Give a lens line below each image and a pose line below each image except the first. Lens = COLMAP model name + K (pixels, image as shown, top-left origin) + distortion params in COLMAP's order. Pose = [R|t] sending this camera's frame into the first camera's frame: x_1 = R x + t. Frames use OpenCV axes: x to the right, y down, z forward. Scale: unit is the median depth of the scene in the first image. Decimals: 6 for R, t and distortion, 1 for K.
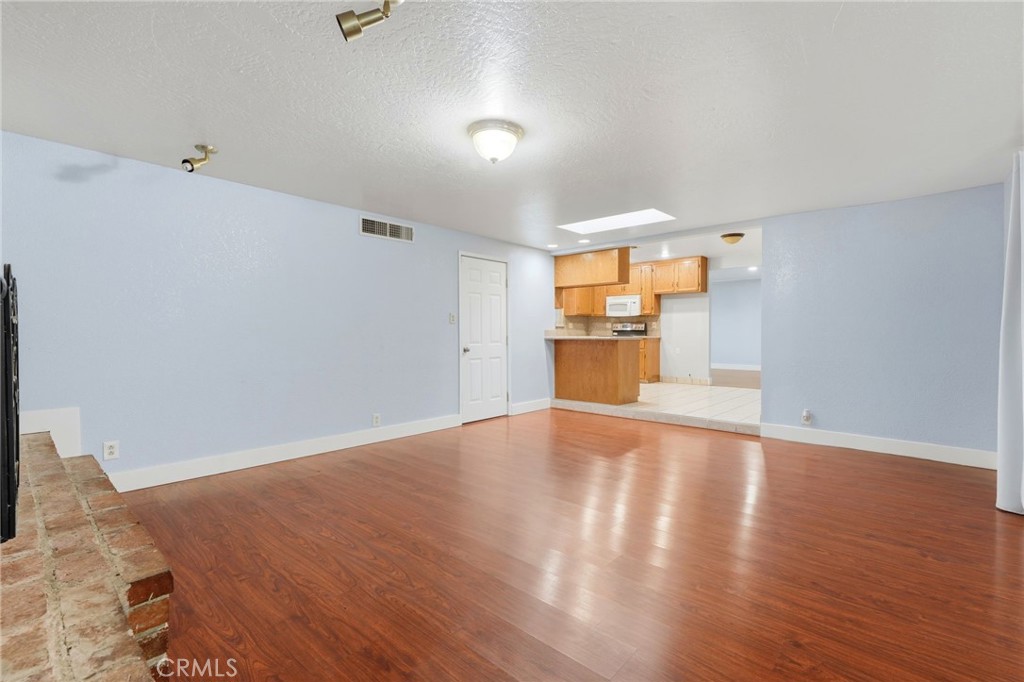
lens RADIAL K [[458.0, 0, 510.1], [0, 458.0, 337.1], [0, 0, 1]] dist [-0.000463, 0.000188]
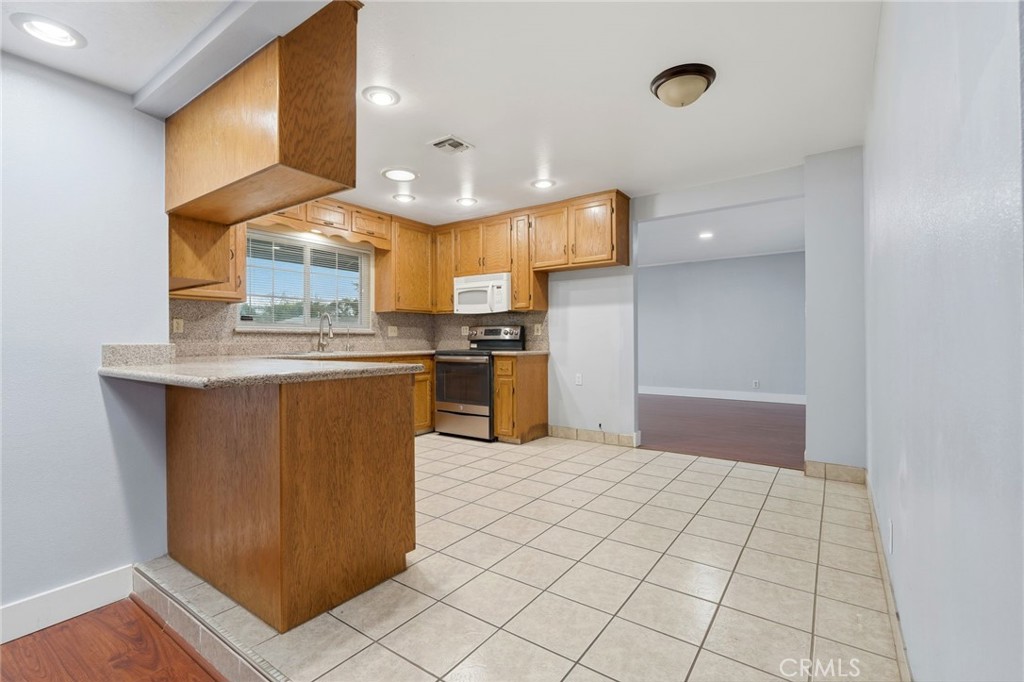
lens RADIAL K [[458.0, 0, 512.8], [0, 458.0, 336.6], [0, 0, 1]] dist [-0.000463, 0.000188]
pose [[0.992302, -0.004907, 0.123741, 0.219437], [0.006882, 0.999856, -0.015541, -0.010081], [-0.123647, 0.016273, 0.992193, 0.471278]]
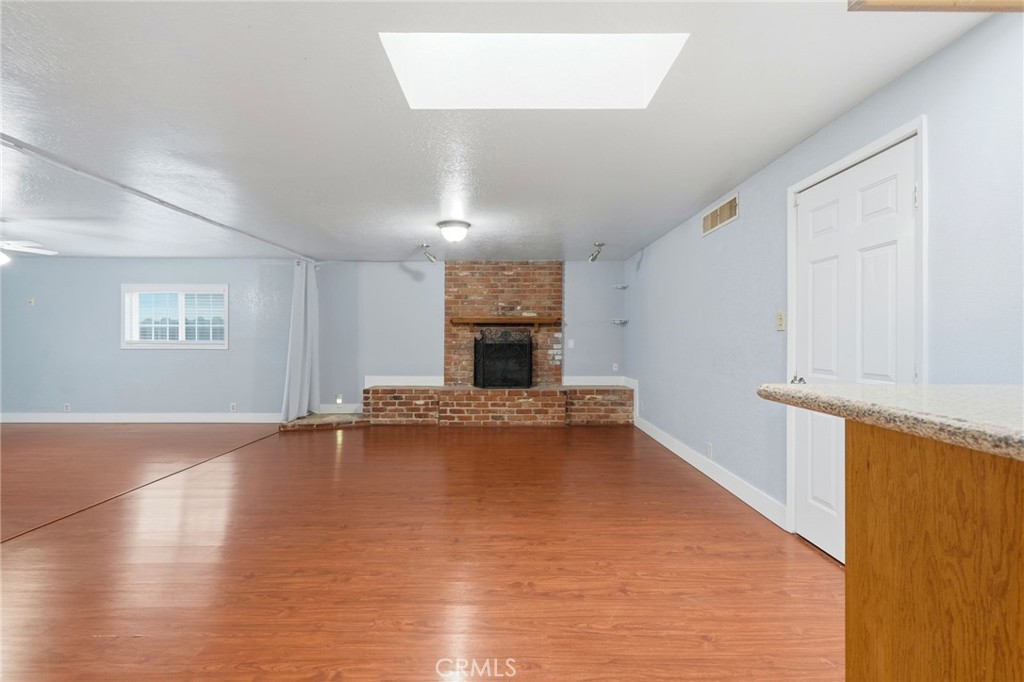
lens RADIAL K [[458.0, 0, 513.1], [0, 458.0, 340.6], [0, 0, 1]] dist [-0.000463, 0.000188]
pose [[-0.735405, 0.001771, -0.677626, 0.268724], [-0.005593, 0.999947, 0.008683, -0.011839], [0.677605, 0.010175, -0.735356, 0.681727]]
